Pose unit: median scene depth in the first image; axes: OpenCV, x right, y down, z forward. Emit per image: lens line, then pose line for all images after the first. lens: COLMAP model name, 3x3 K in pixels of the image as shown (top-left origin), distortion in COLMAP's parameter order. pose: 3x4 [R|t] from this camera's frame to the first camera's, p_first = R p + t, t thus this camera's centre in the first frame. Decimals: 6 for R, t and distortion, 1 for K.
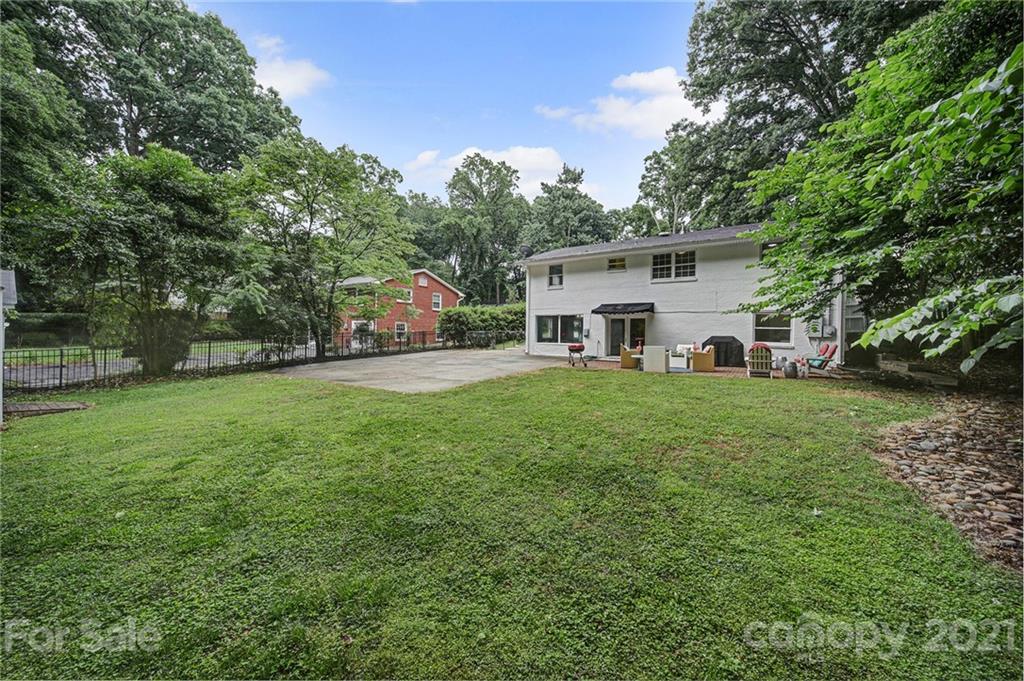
lens RADIAL K [[358.4, 0, 511.8], [0, 358.4, 336.2], [0, 0, 1]] dist [0.000118, -0.000570]
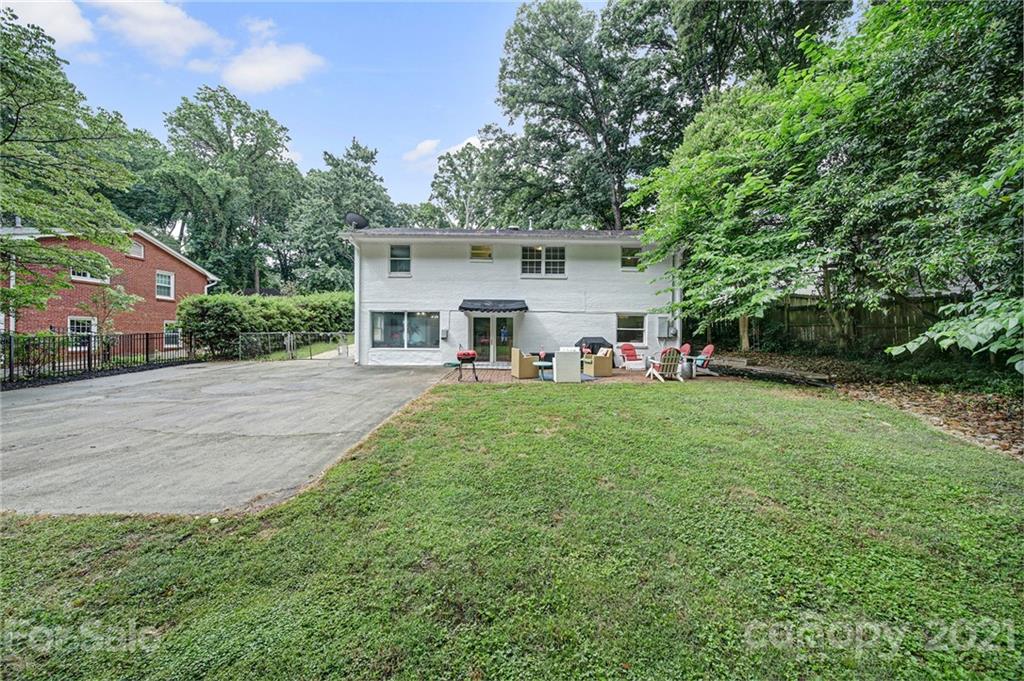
lens RADIAL K [[358.4, 0, 513.3], [0, 358.4, 335.0], [0, 0, 1]] dist [0.000118, -0.000570]
pose [[0.821658, -0.009198, 0.569907, -0.066095], [0.009687, 0.999951, 0.002173, -0.004673], [-0.569899, 0.003735, 0.821707, 0.140853]]
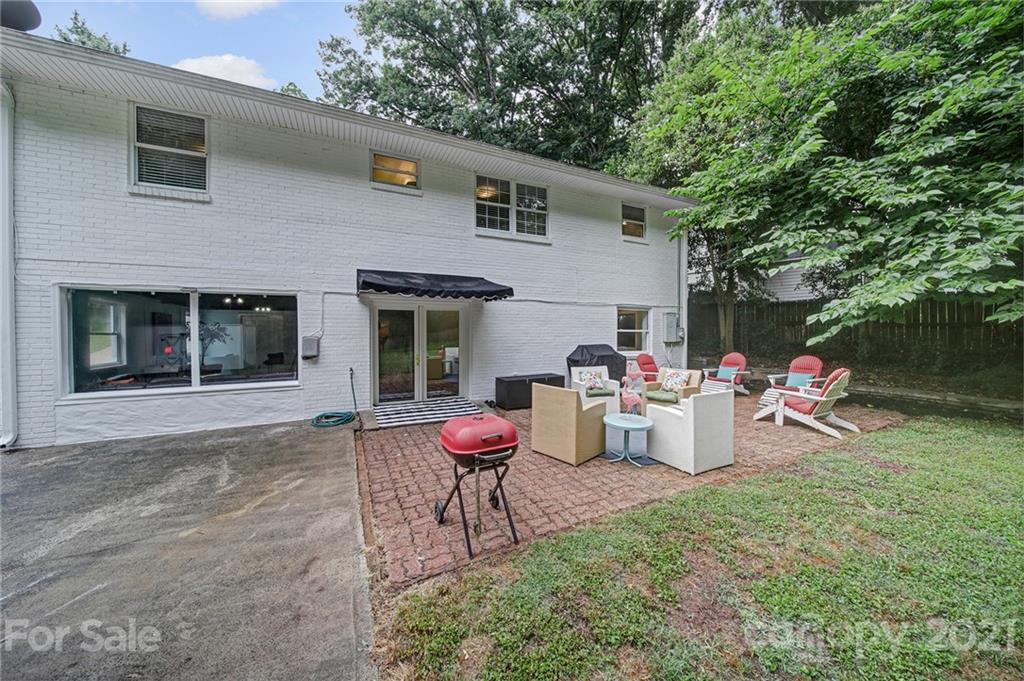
lens RADIAL K [[358.4, 0, 513.0], [0, 358.4, 333.0], [0, 0, 1]] dist [0.000118, -0.000570]
pose [[0.499627, -0.023427, 0.865924, 0.004829], [0.019577, 0.999684, 0.015750, -0.014019], [-0.866019, 0.009083, 0.499928, 0.362391]]
